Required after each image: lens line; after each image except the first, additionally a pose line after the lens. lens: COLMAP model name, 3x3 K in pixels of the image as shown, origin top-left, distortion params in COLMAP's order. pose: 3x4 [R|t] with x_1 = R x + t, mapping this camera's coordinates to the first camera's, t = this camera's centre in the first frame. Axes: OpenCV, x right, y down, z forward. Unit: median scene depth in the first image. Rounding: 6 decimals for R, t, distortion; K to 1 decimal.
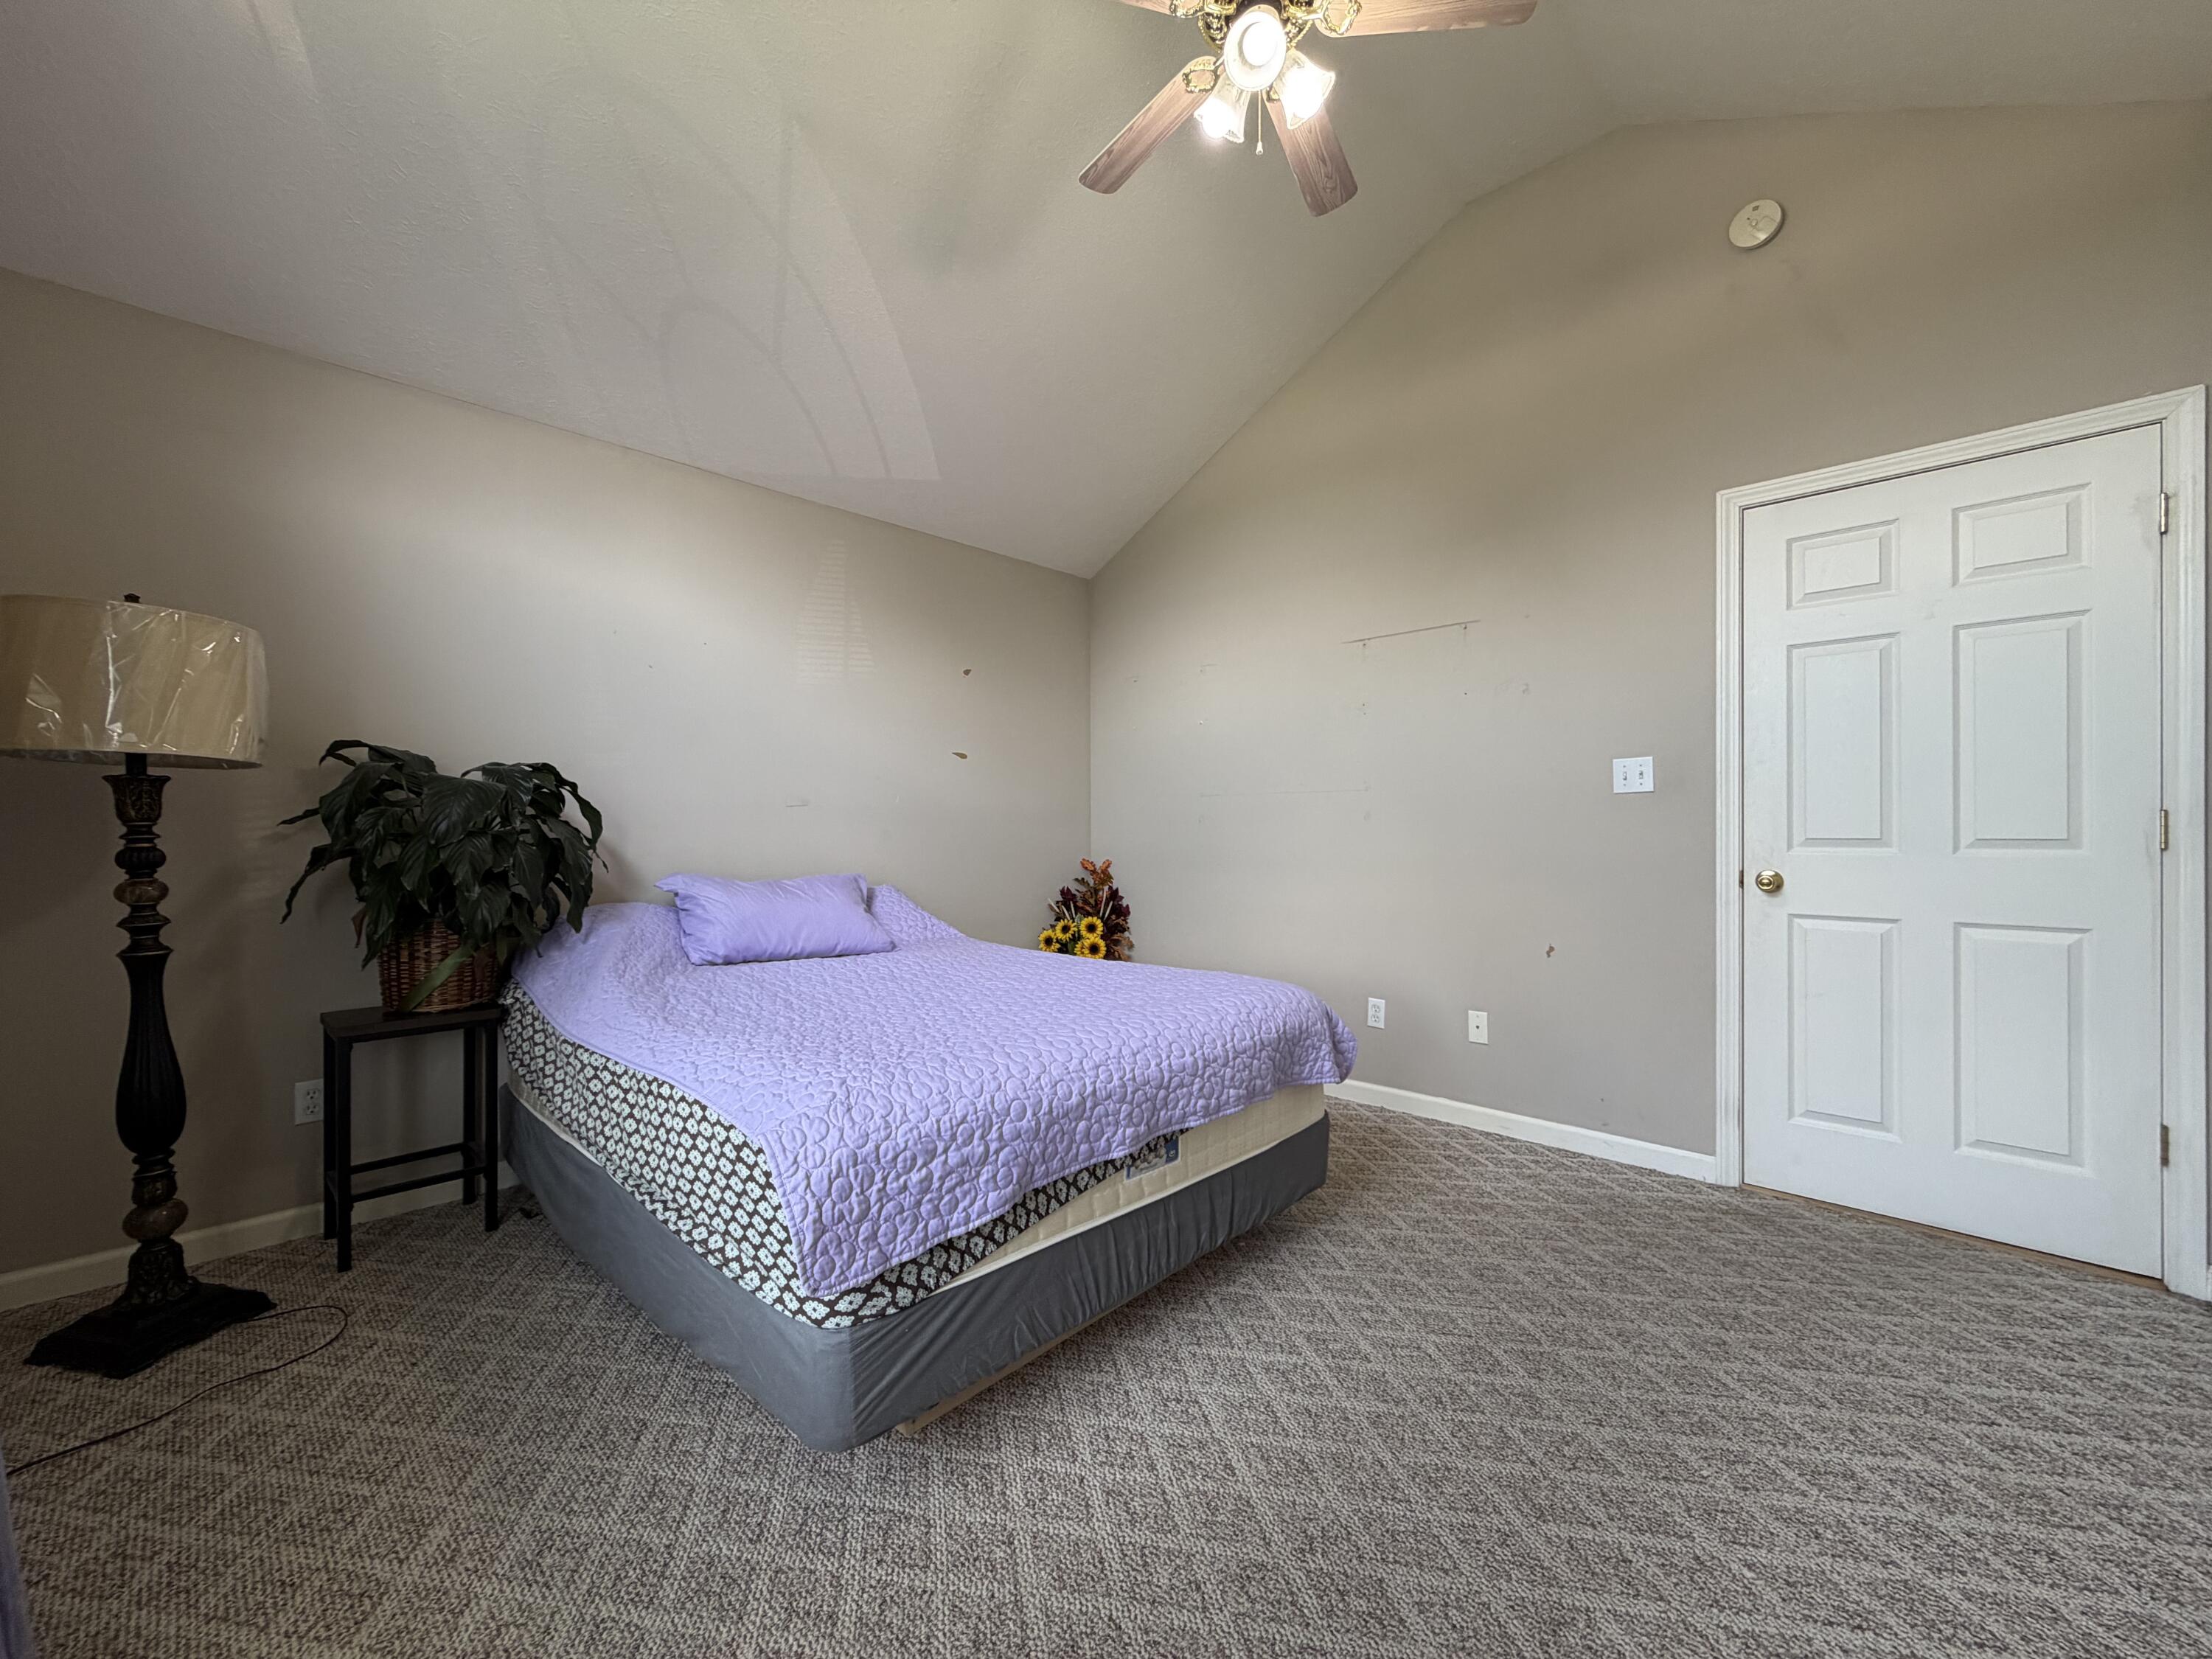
lens RADIAL K [[880.4, 0, 1098.7], [0, 880.4, 829.8], [0, 0, 1]] dist [-0.000812, 0.000253]
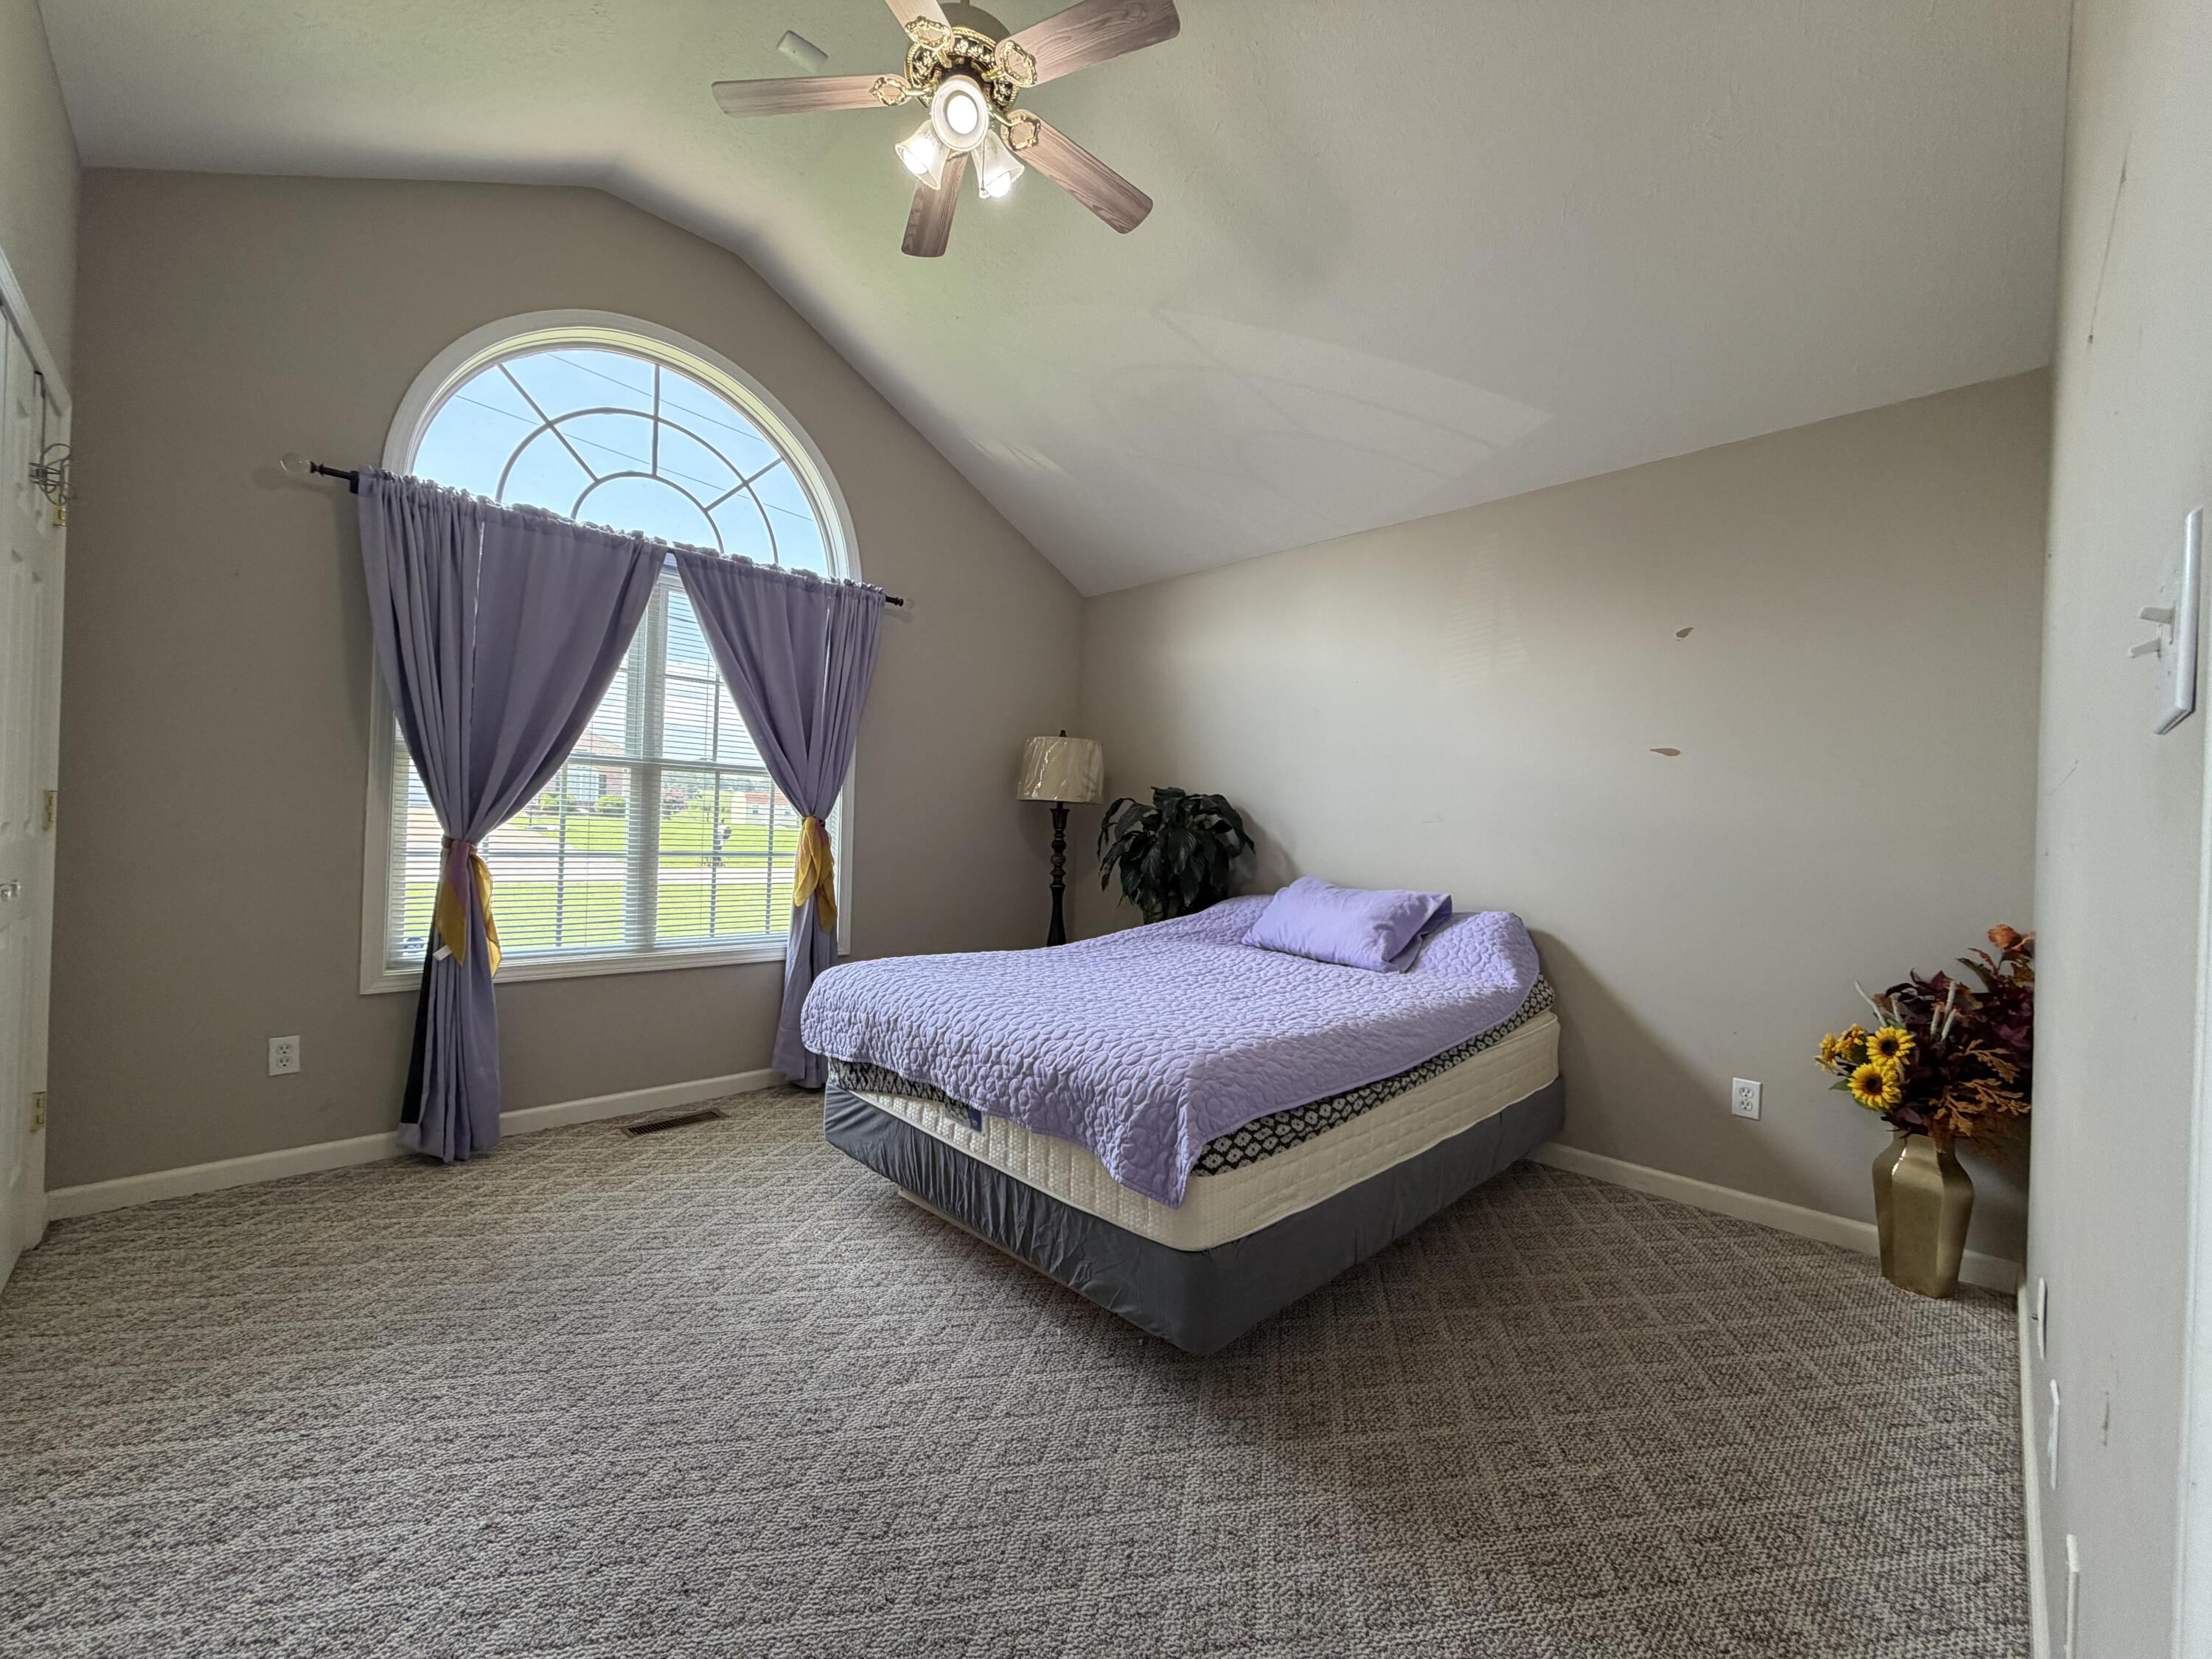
lens RADIAL K [[880.4, 0, 1098.4], [0, 880.4, 829.1], [0, 0, 1]] dist [-0.000812, 0.000253]
pose [[-0.033808, 0.001571, -0.999427, 1.188444], [-0.030373, 0.999535, 0.002598, -0.018516], [0.998967, 0.030443, -0.033745, 1.162477]]
